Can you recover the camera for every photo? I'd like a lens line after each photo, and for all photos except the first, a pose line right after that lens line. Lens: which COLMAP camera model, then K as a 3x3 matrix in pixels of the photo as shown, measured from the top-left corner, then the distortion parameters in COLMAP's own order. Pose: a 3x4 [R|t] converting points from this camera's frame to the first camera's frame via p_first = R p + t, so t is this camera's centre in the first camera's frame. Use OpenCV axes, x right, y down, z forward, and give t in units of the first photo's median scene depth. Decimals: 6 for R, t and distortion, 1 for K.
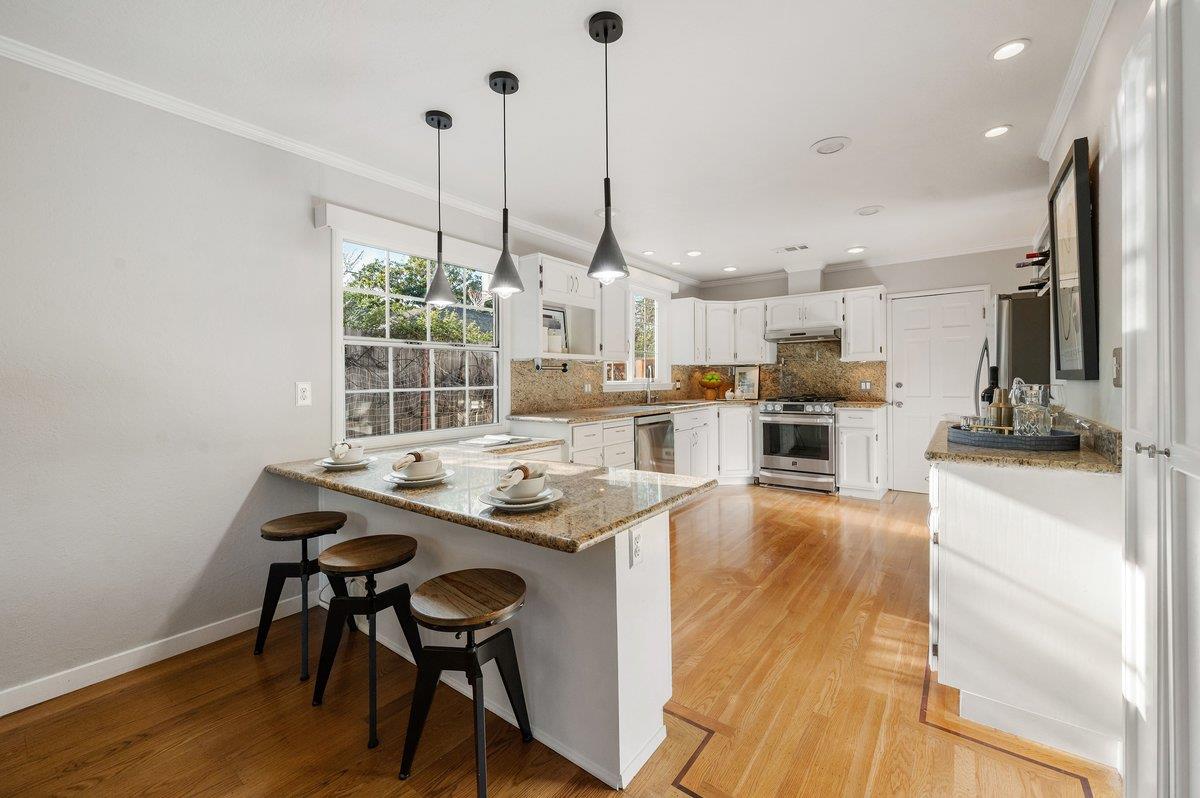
lens RADIAL K [[475.8, 0, 601.7], [0, 475.8, 383.6], [0, 0, 1]] dist [-0.004542, -0.000313]
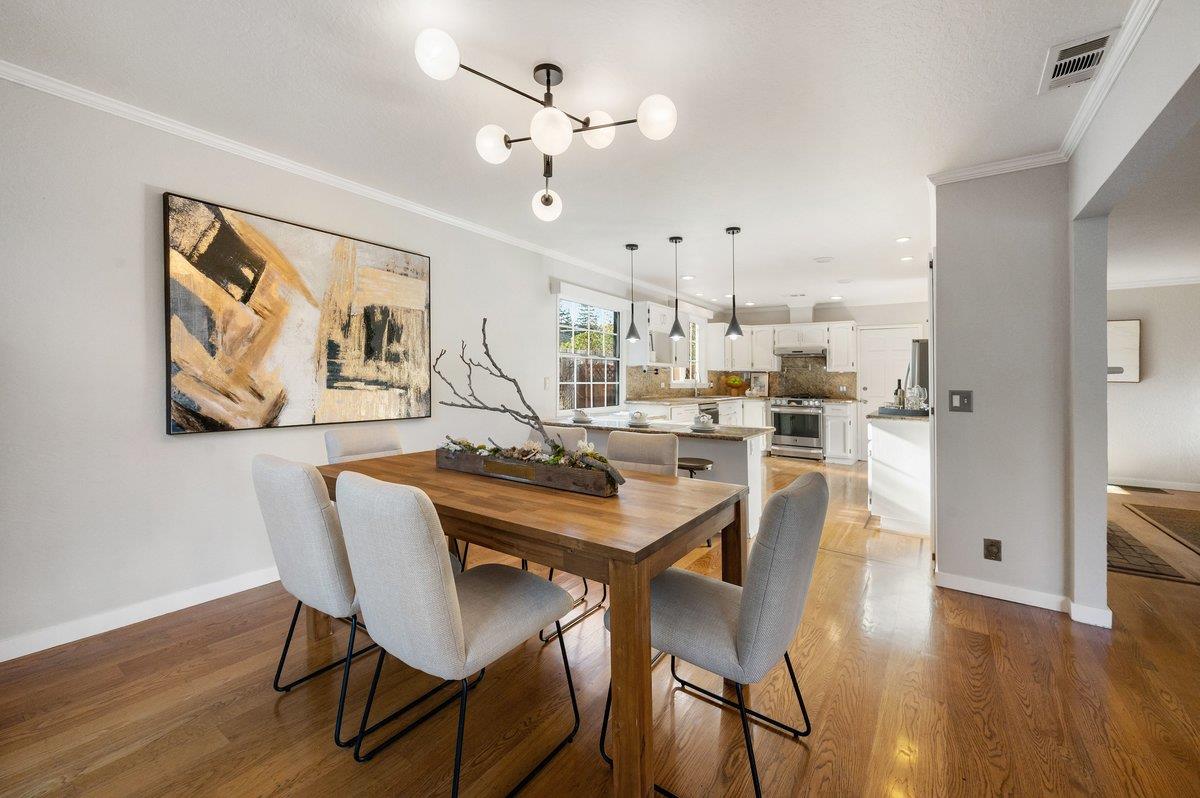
lens RADIAL K [[475.8, 0, 613.0], [0, 475.8, 359.7], [0, 0, 1]] dist [-0.004542, -0.000313]
pose [[0.998222, 0.027704, 0.052770, -0.285980], [-0.025120, 0.998482, -0.049017, 0.007148], [-0.054047, 0.047604, 0.997403, -0.527656]]
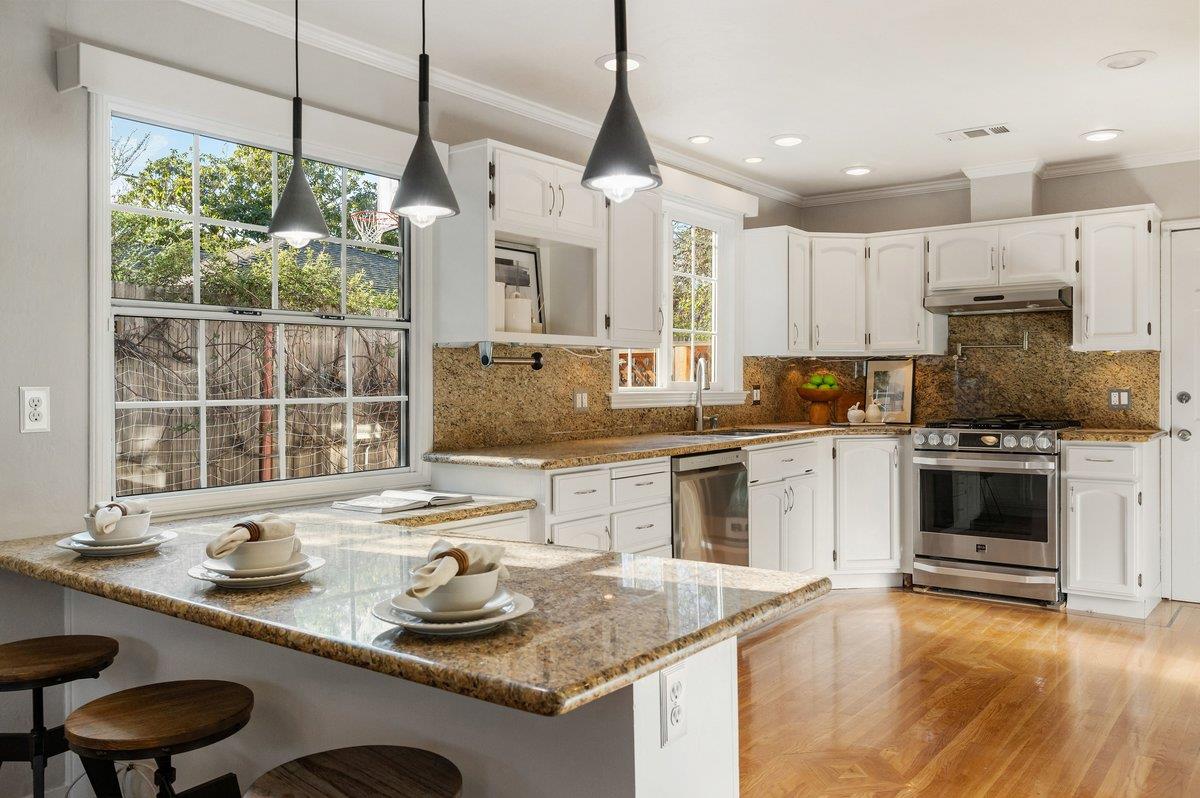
lens RADIAL K [[923.5, 0, 606.5], [0, 923.5, 395.5], [0, 0, 1]] dist [-0.010037, 0.003141]
pose [[0.999990, 0.003791, -0.002237, -0.000010], [-0.003783, 0.999986, 0.003815, 0.000028], [0.002252, -0.003806, 0.999990, -0.003416]]
